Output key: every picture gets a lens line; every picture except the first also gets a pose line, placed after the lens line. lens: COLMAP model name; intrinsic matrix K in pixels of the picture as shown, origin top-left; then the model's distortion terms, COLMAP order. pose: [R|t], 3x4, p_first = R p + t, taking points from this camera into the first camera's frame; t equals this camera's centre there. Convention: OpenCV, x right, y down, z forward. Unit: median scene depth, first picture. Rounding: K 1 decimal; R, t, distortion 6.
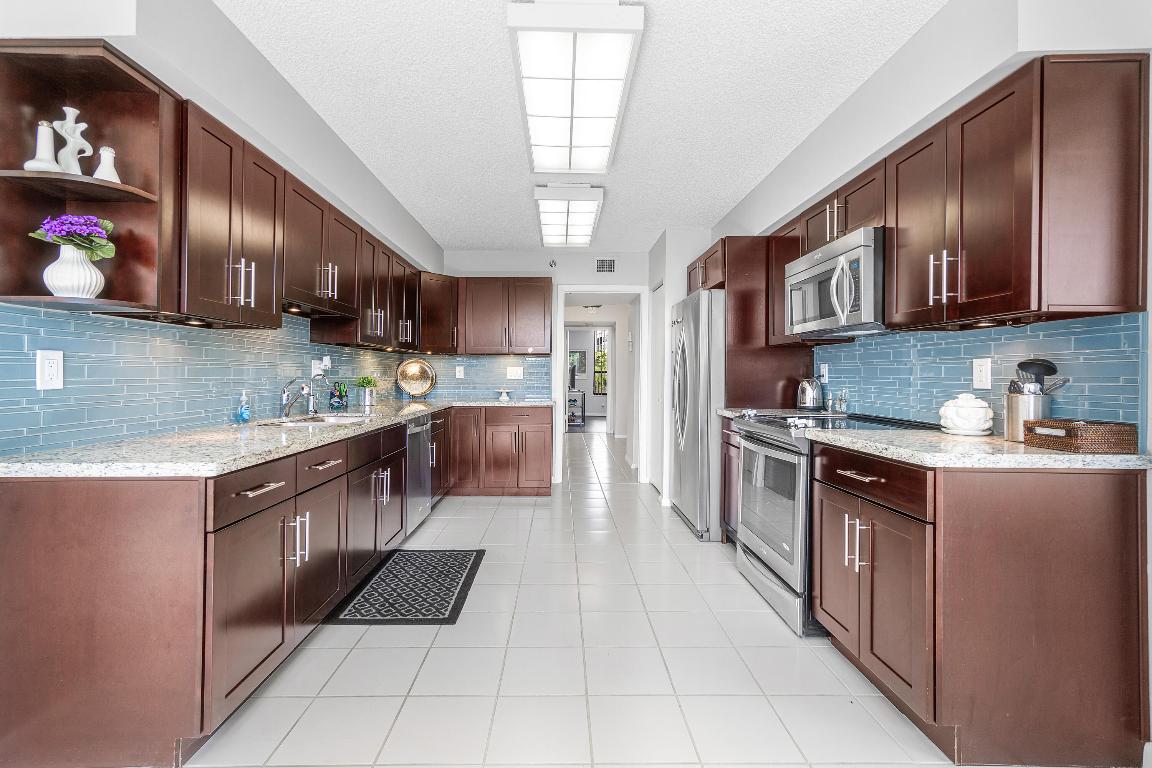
lens RADIAL K [[505.2, 0, 565.2], [0, 505.2, 389.6], [0, 0, 1]] dist [0.007937, -0.000871]
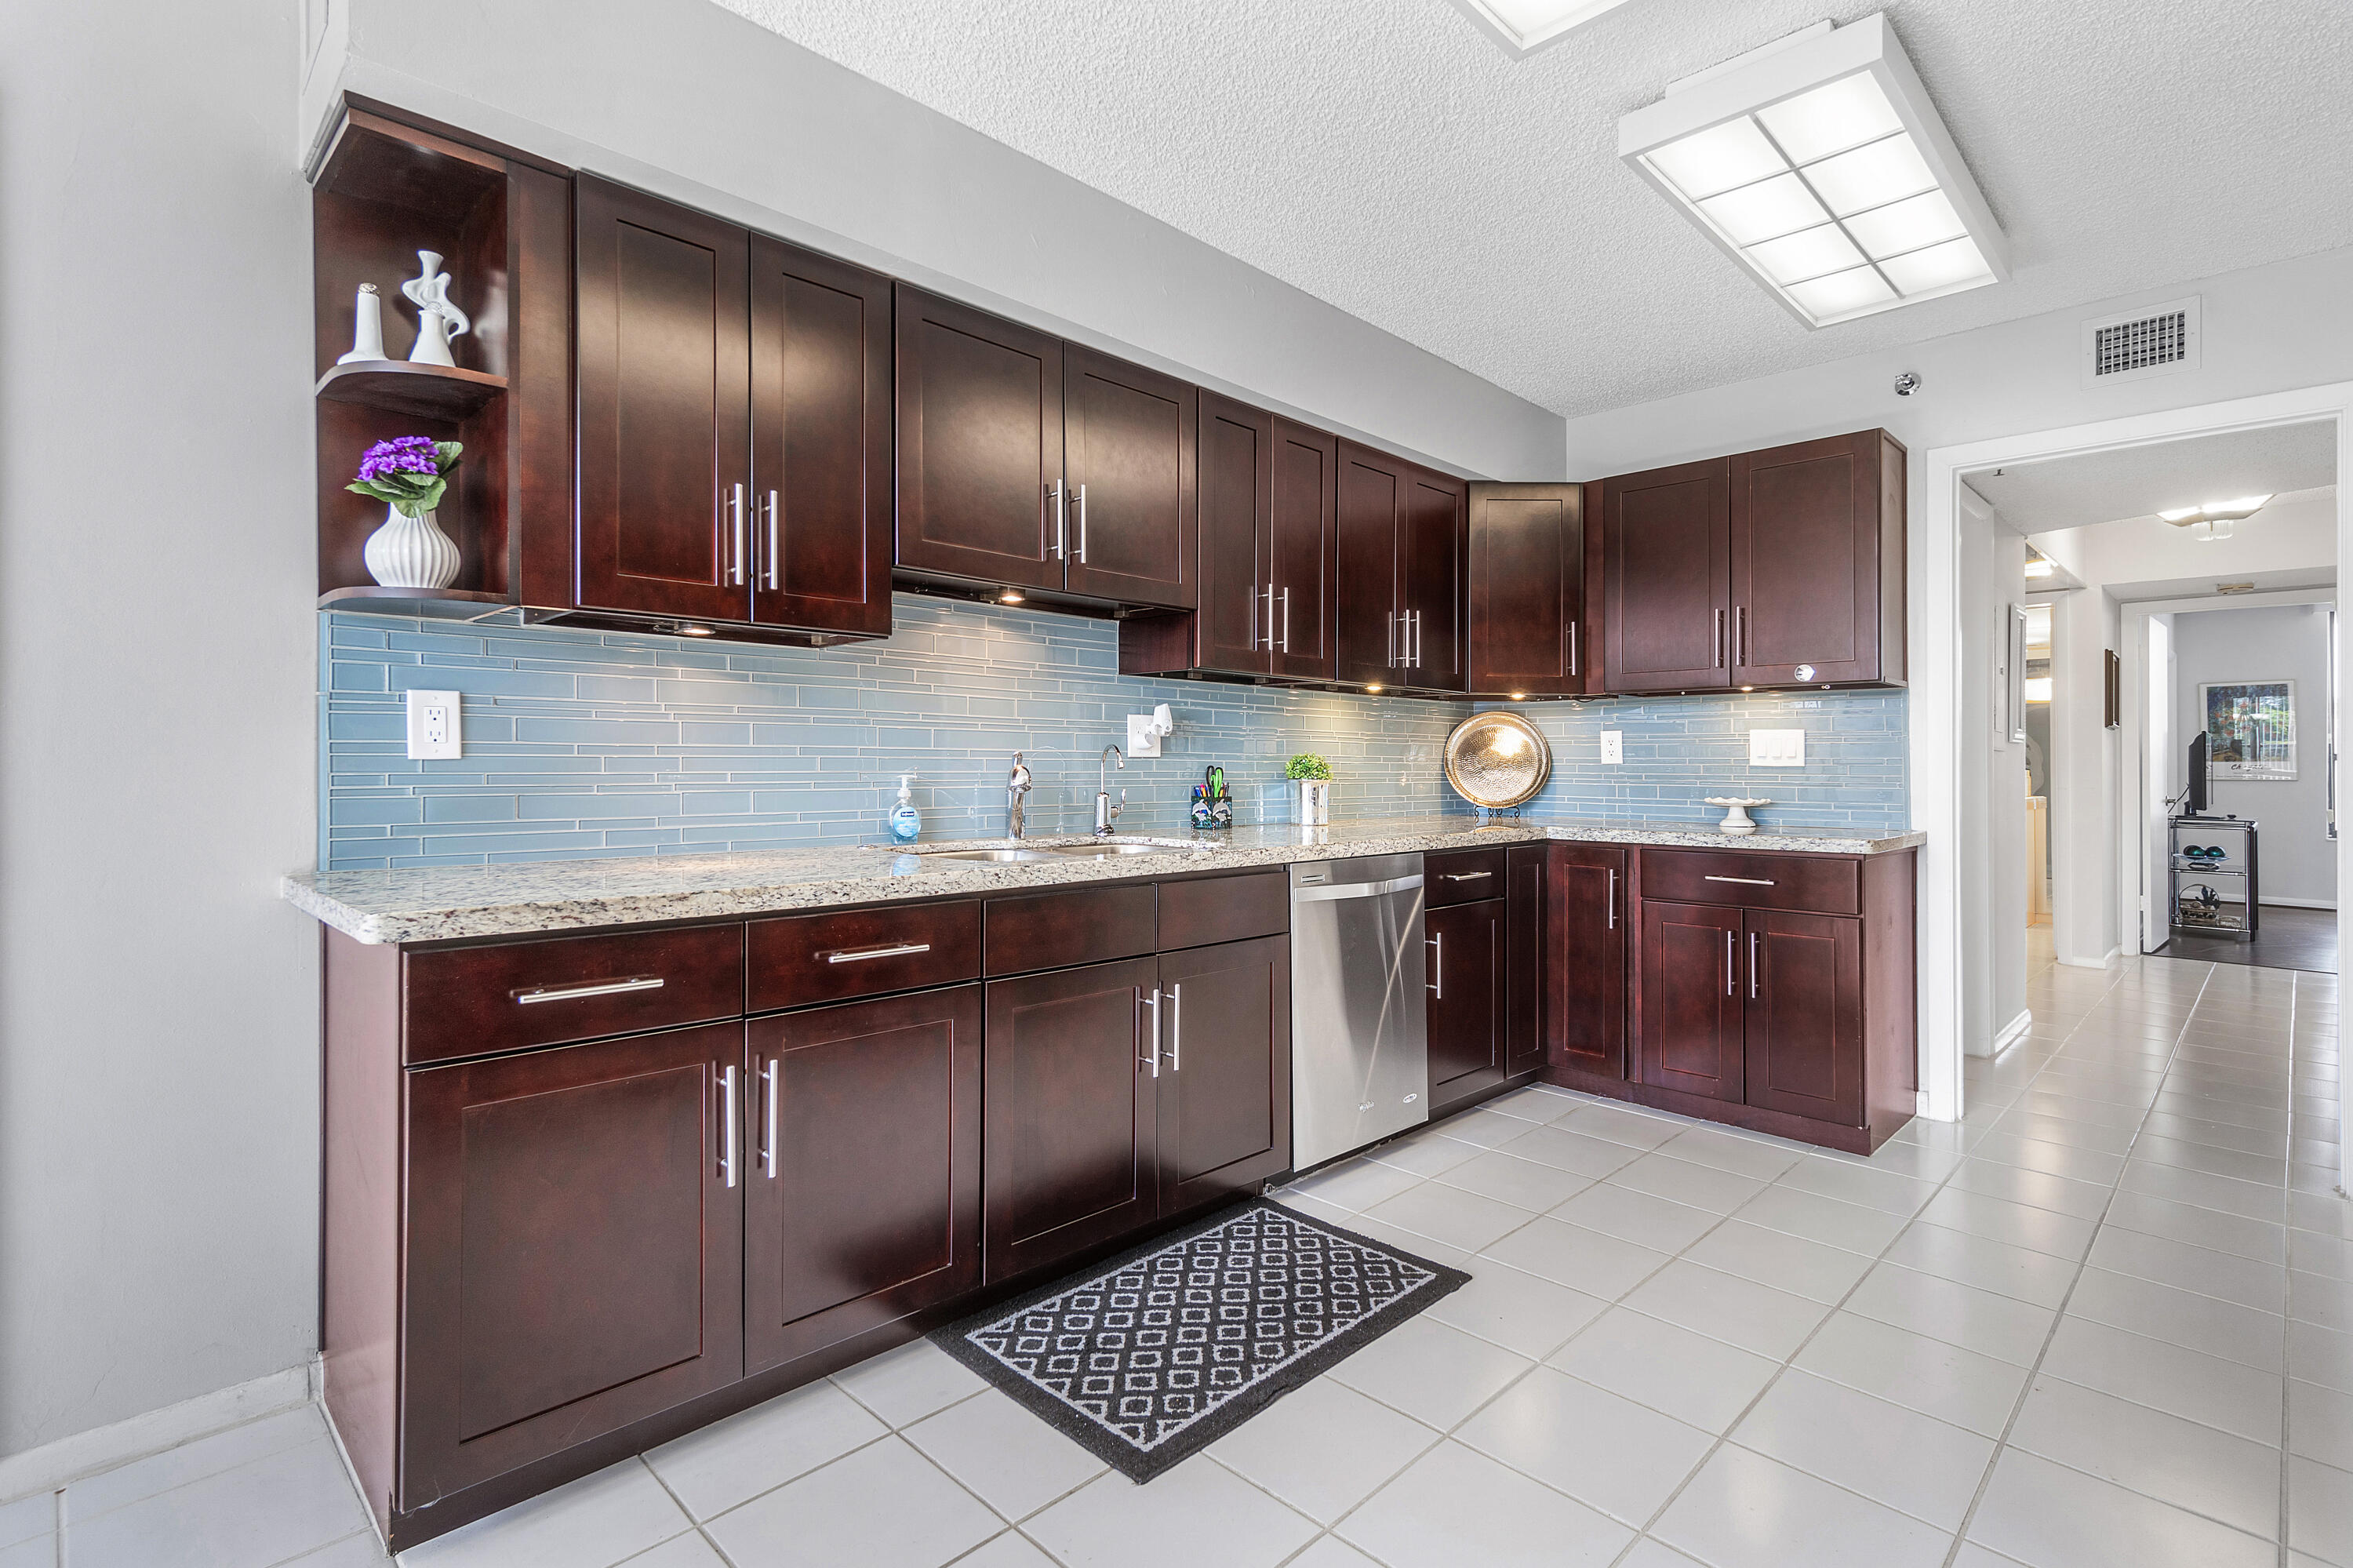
lens RADIAL K [[1124.7, 0, 1157.2], [0, 1124.7, 765.7], [0, 0, 1]] dist [0.014164, 0.000253]
pose [[0.703992, 0.004572, -0.710193, 0.279747], [-0.026006, 0.999475, -0.019345, 0.006443], [0.709731, 0.032088, 0.703741, 0.421740]]
